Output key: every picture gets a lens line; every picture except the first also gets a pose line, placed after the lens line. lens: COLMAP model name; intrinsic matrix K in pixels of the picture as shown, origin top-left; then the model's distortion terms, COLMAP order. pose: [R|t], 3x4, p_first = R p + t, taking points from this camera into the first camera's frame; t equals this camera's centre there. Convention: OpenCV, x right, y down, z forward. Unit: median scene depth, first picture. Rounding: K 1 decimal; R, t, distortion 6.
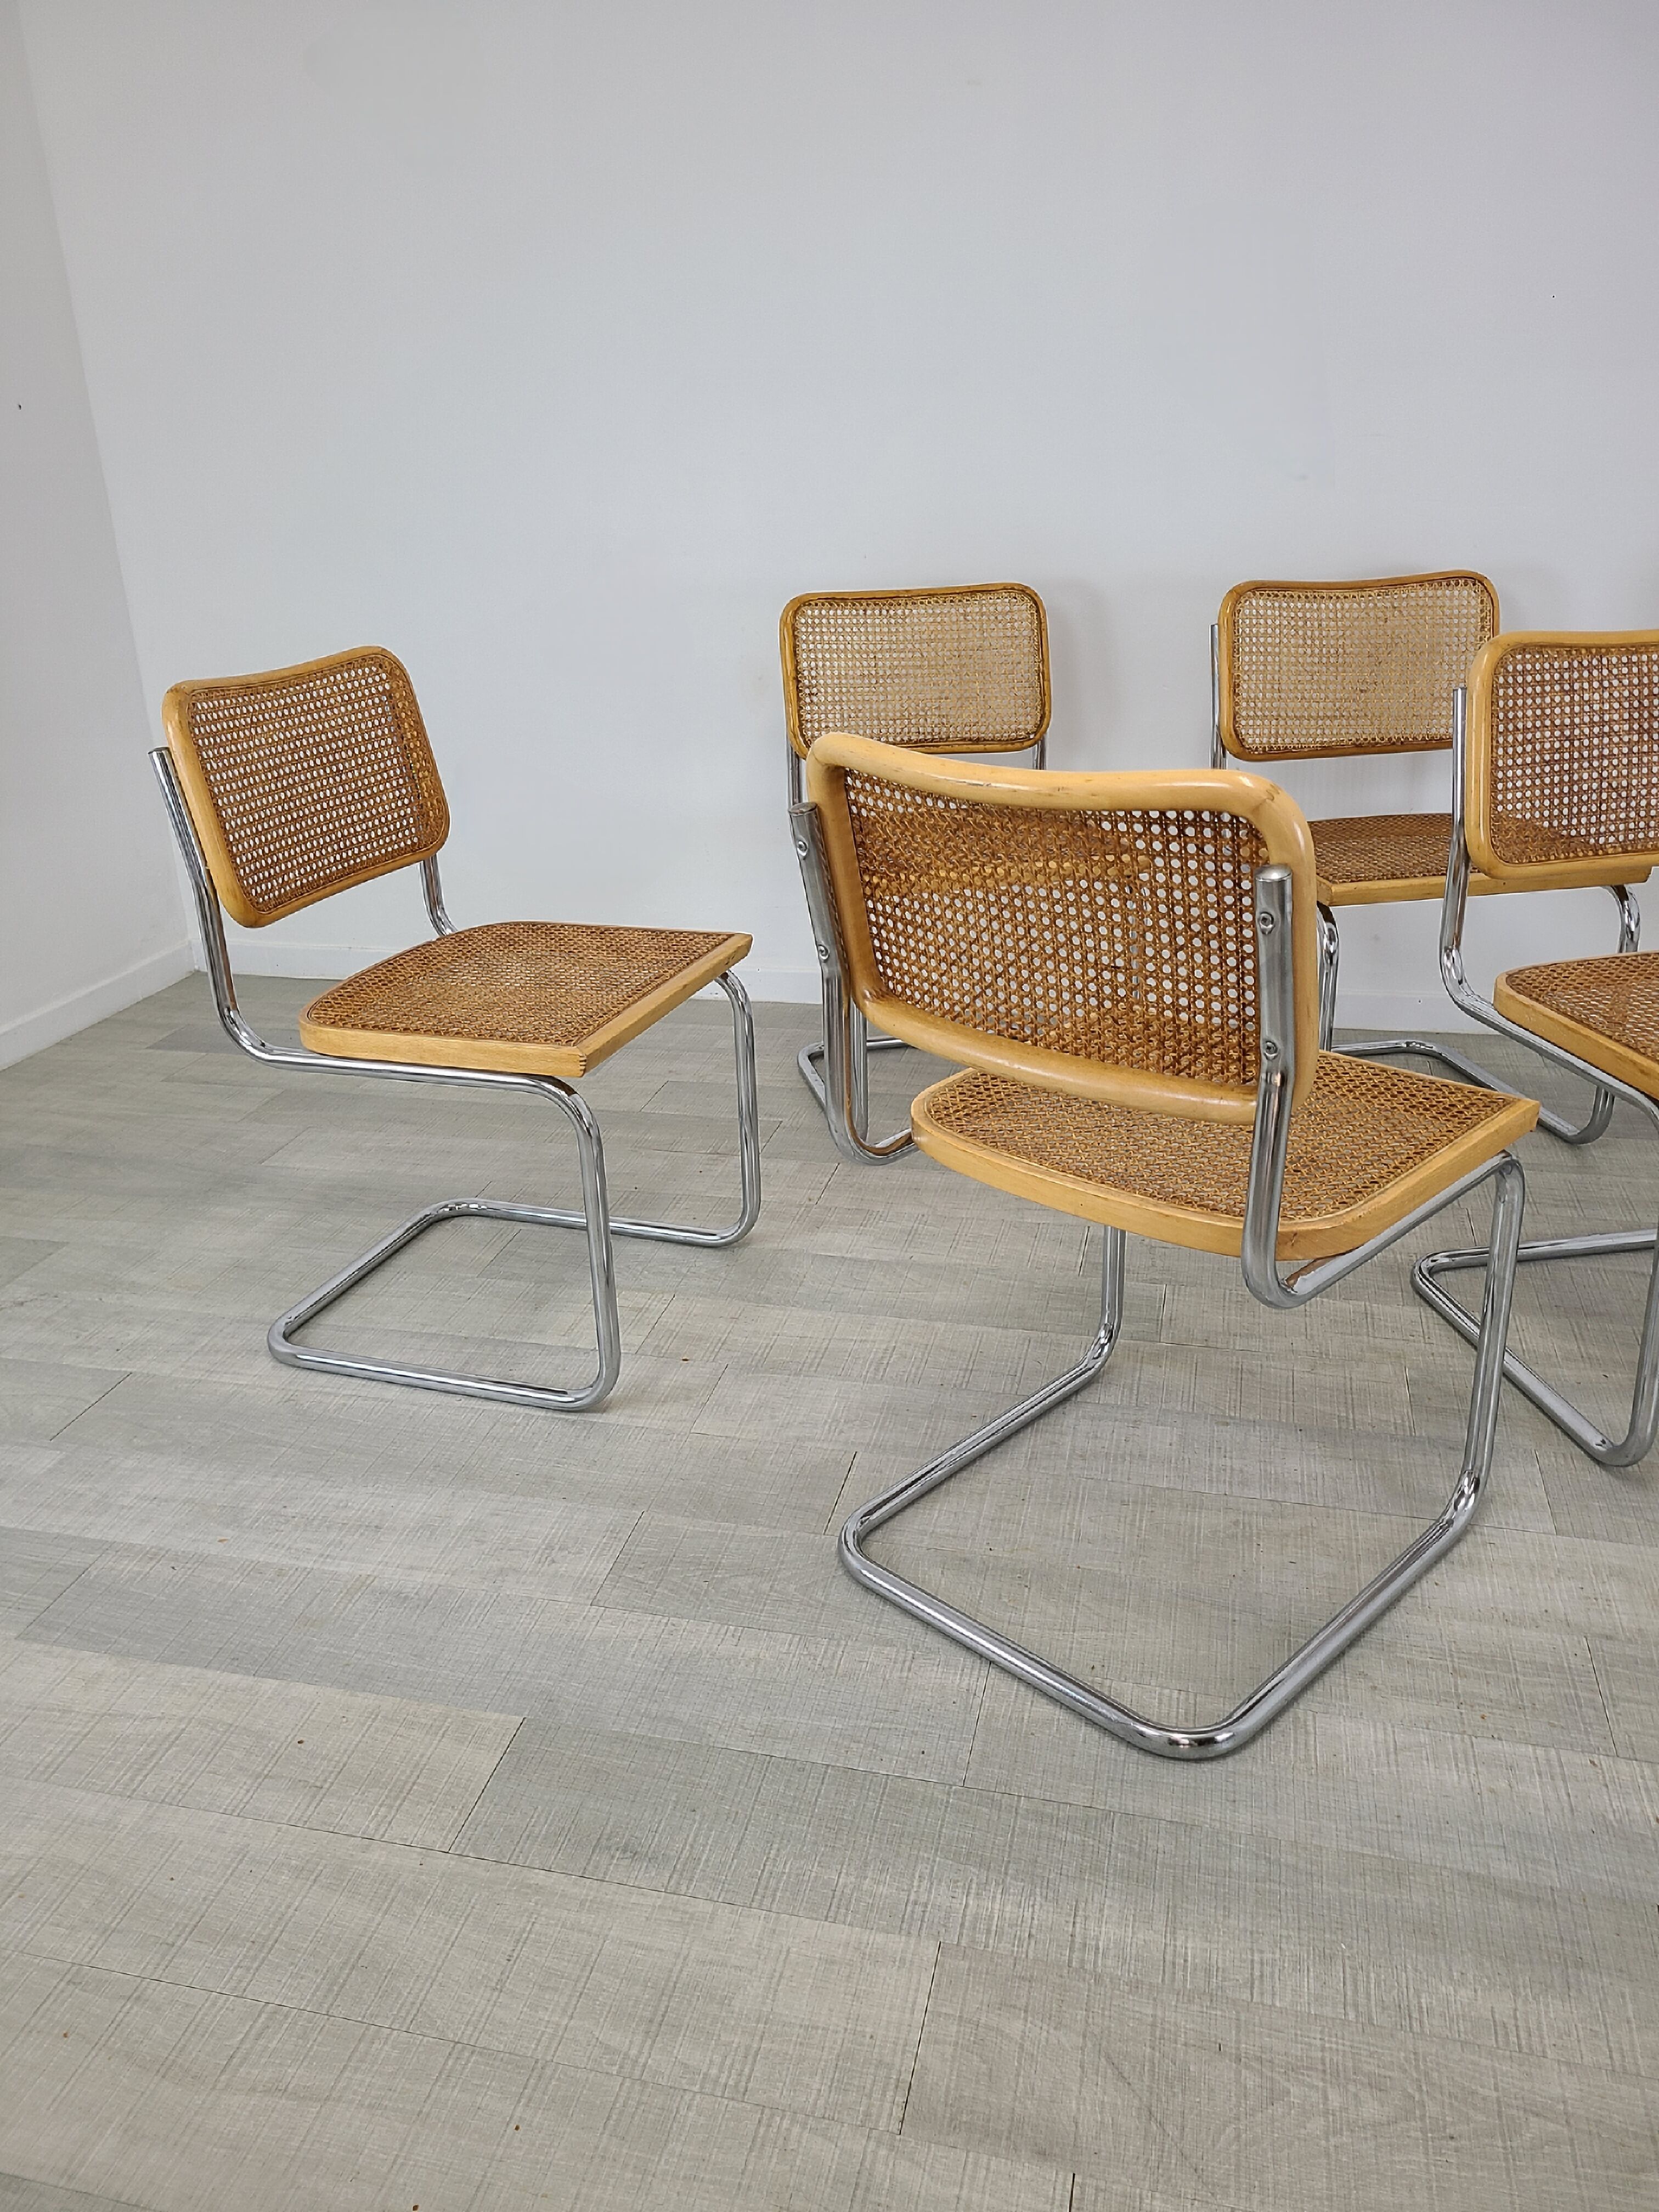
lens RADIAL K [[1641.0, 0, 817.0], [0, 1641.0, 1088.7], [0, 0, 1]] dist [0.033382, -0.009834]
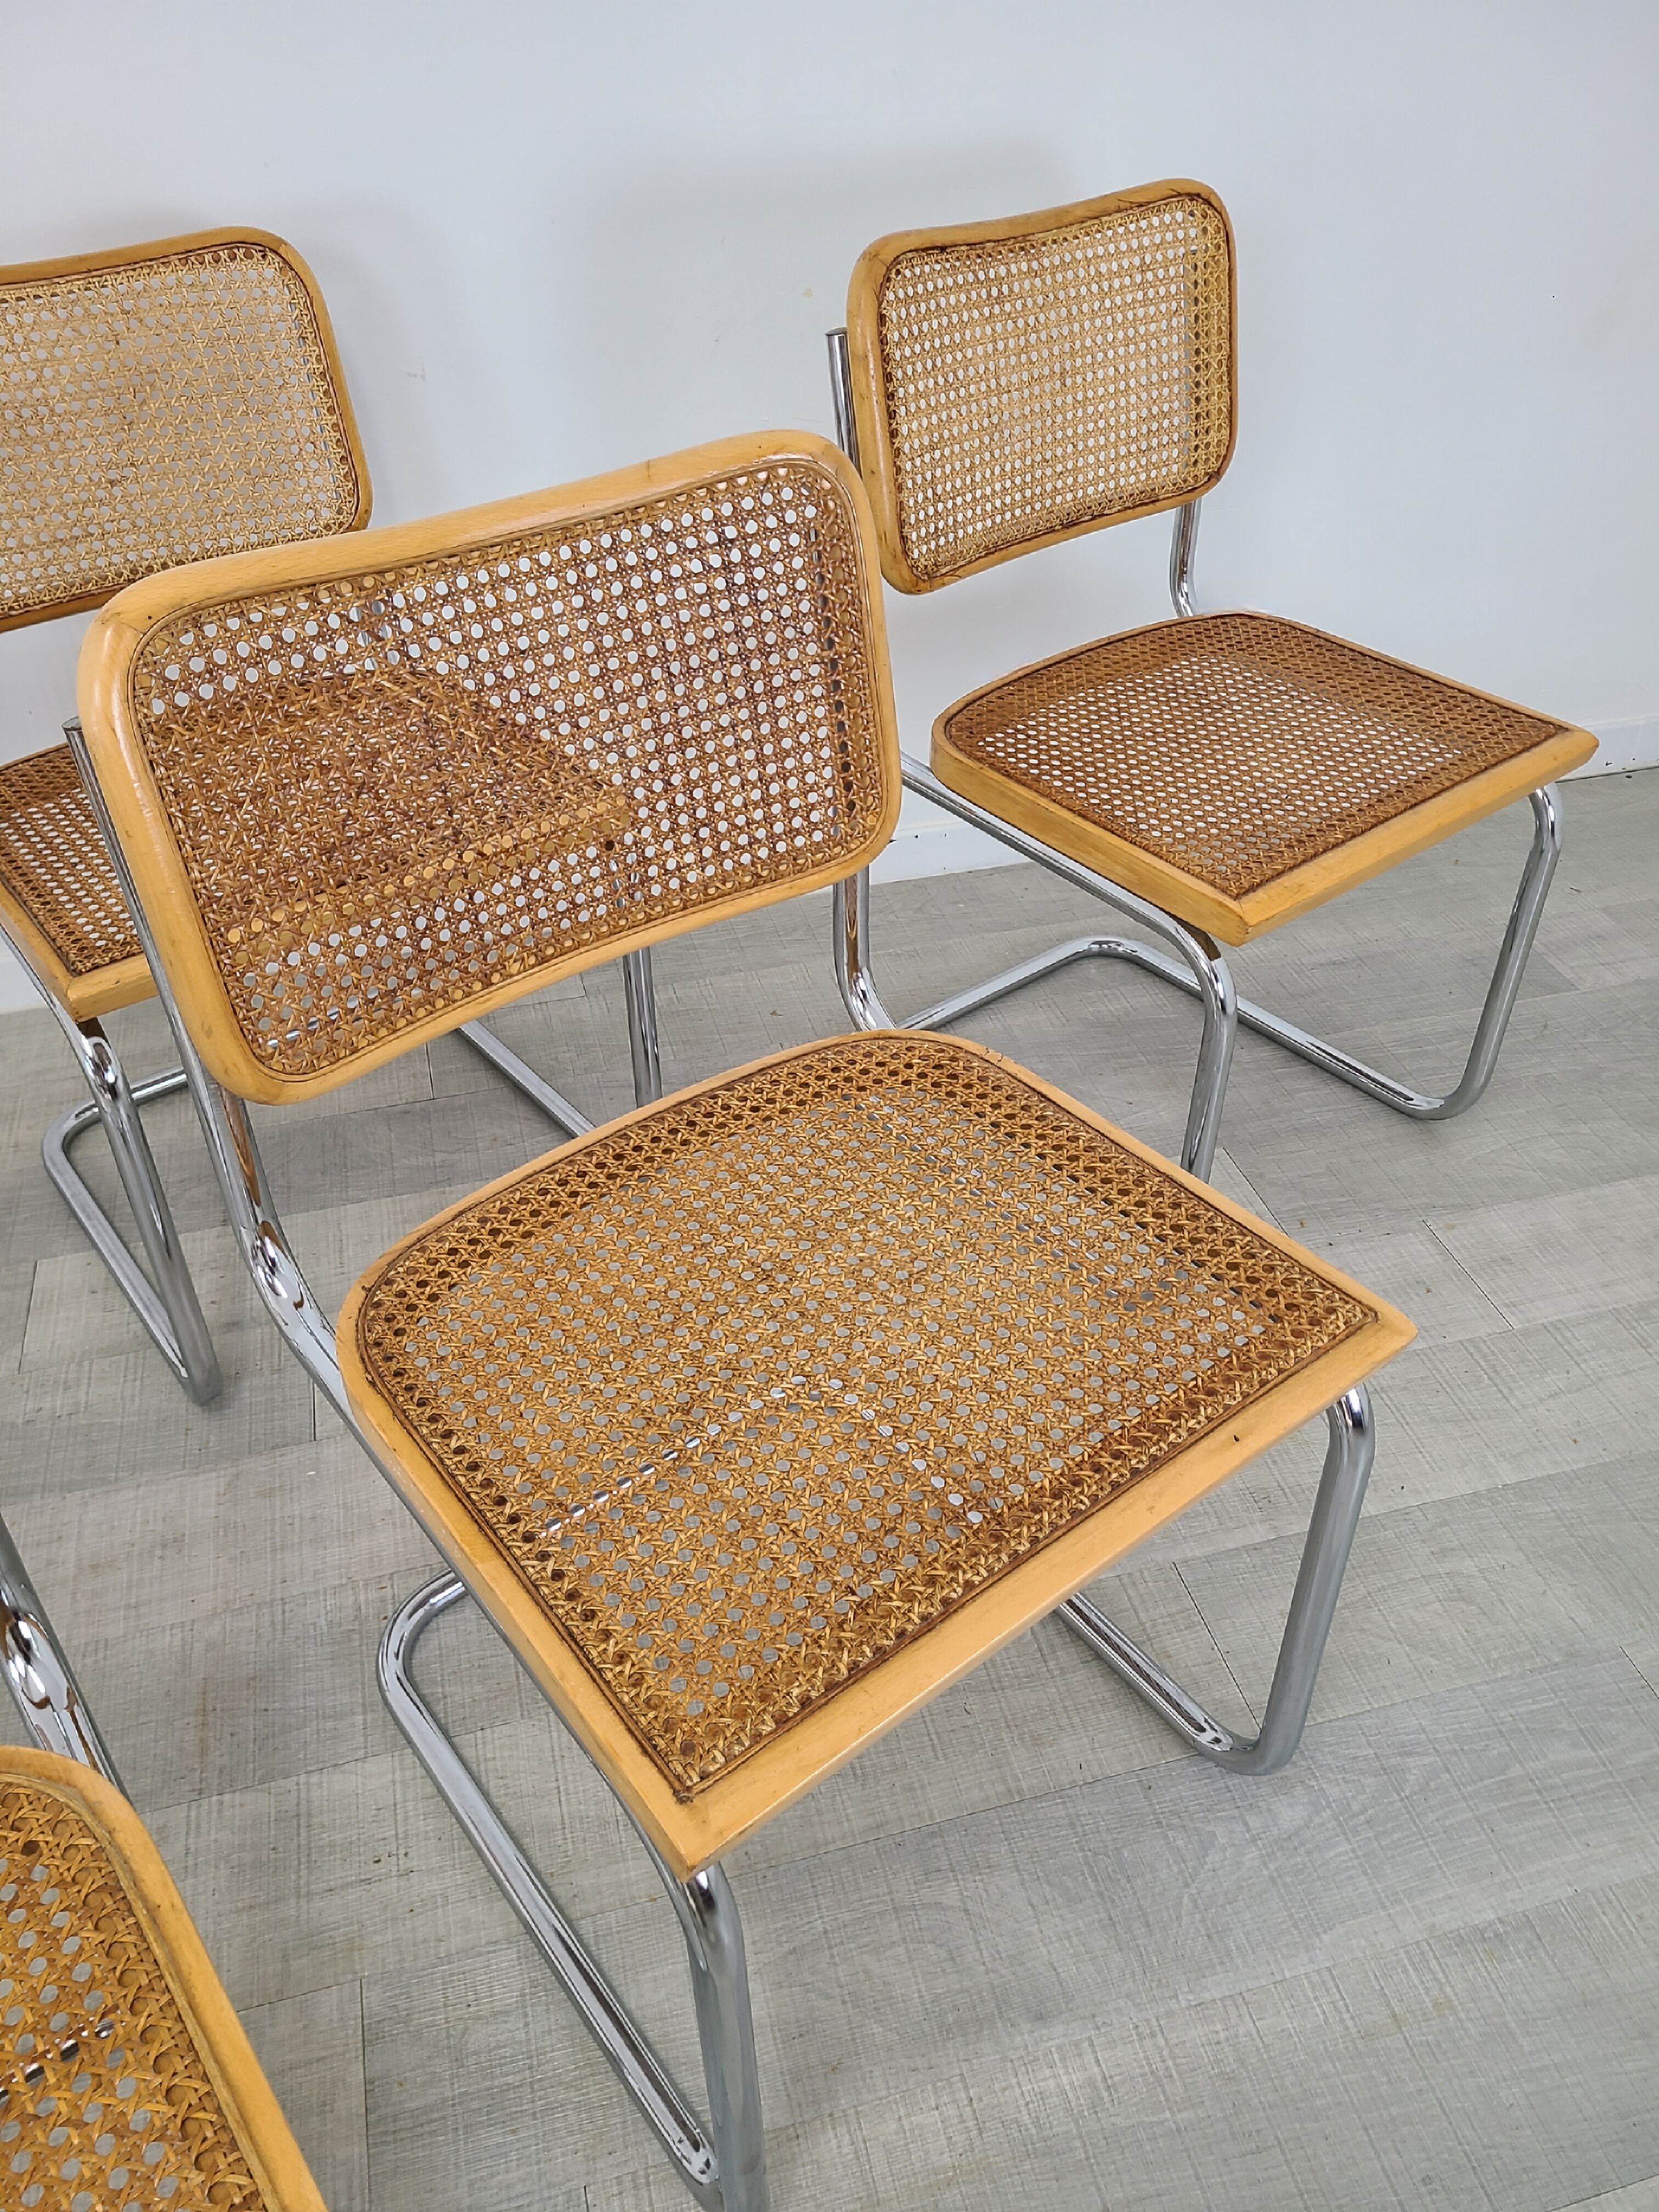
lens RADIAL K [[1641.0, 0, 817.0], [0, 1641.0, 1088.7], [0, 0, 1]] dist [0.033382, -0.009834]
pose [[0.871844, -0.277279, 0.403739, 0.392217], [0.161067, 0.940785, 0.298298, -0.273271], [-0.462543, -0.195040, 0.864878, 0.586814]]
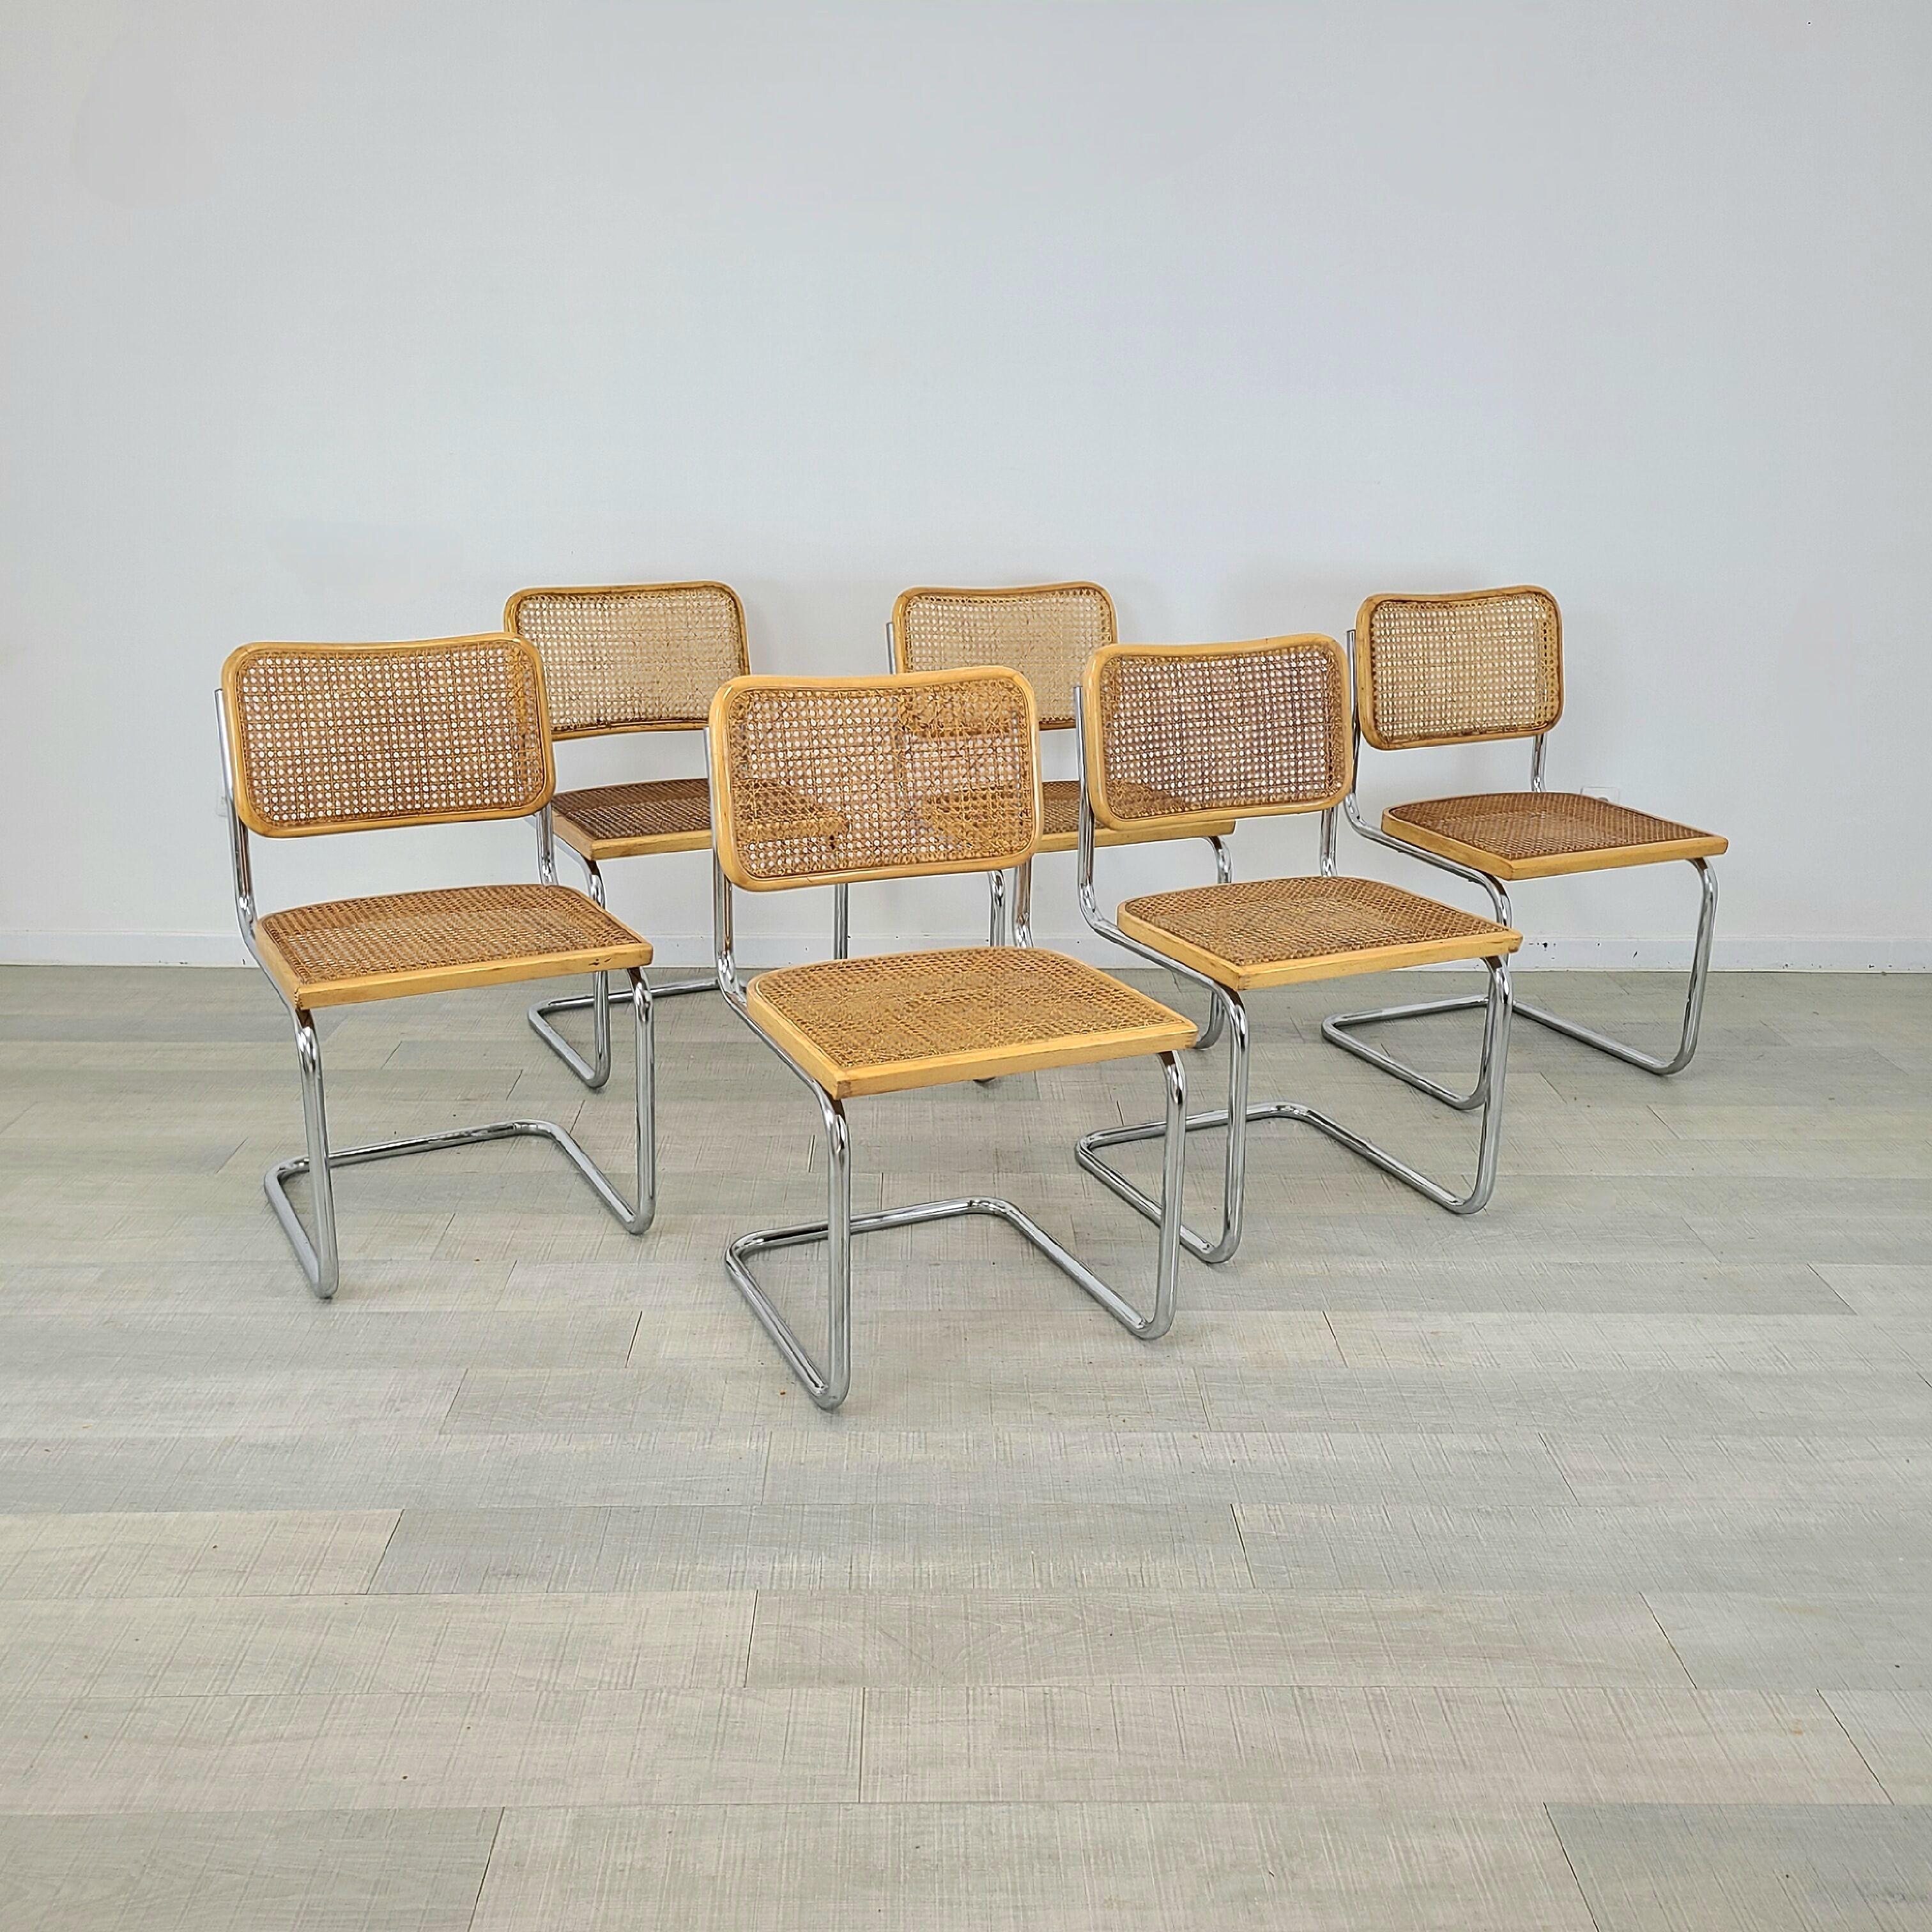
lens RADIAL K [[1895.2, 0, 966.0], [0, 1895.2, 966.0], [0, 0, 1]] dist [0.012354, -0.010618]
pose [[0.962142, -0.037066, 0.270017, -0.119868], [0.055914, 0.996481, -0.062448, 0.073561], [-0.266752, 0.075182, 0.960828, -0.440817]]
